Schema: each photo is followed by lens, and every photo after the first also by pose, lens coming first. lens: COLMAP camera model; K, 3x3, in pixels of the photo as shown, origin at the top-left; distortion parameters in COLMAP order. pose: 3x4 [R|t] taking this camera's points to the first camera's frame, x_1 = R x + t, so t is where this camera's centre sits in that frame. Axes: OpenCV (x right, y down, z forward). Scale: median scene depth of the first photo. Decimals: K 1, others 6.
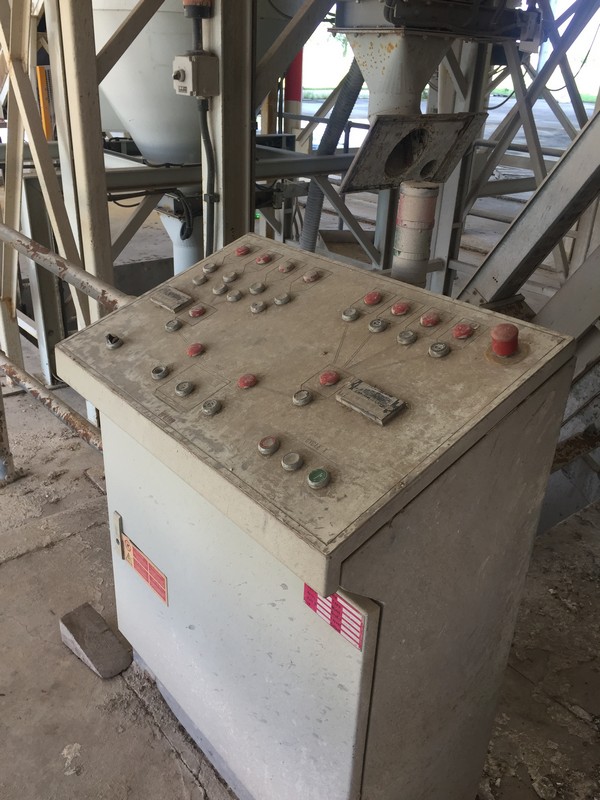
lens RADIAL K [[687.2, 0, 297.9], [0, 687.2, 399.2], [0, 0, 1]] dist [0.045324, -0.055659]
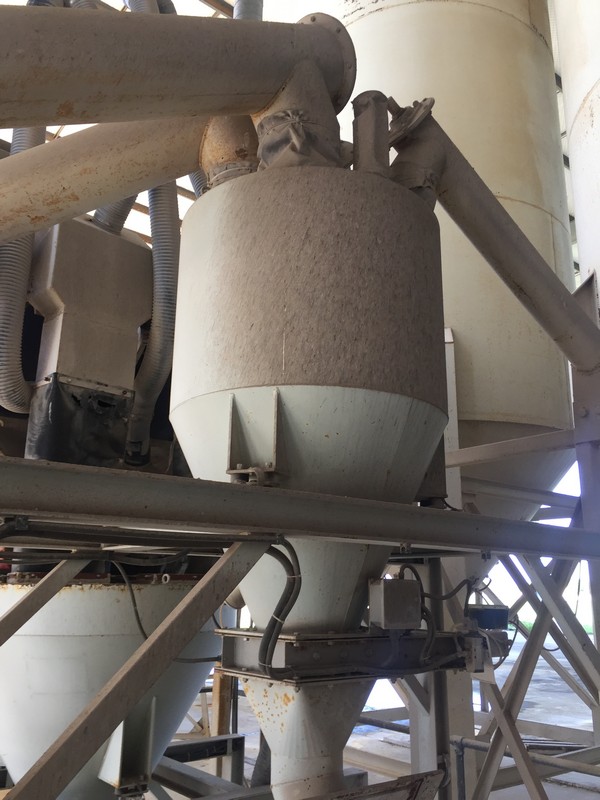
lens RADIAL K [[687.2, 0, 300.7], [0, 687.2, 399.7], [0, 0, 1]] dist [0.045324, -0.055659]
pose [[0.999422, -0.032803, -0.008969, 0.152171], [0.018391, 0.743196, -0.668821, -0.230166], [0.028605, 0.668269, 0.743370, 0.215826]]
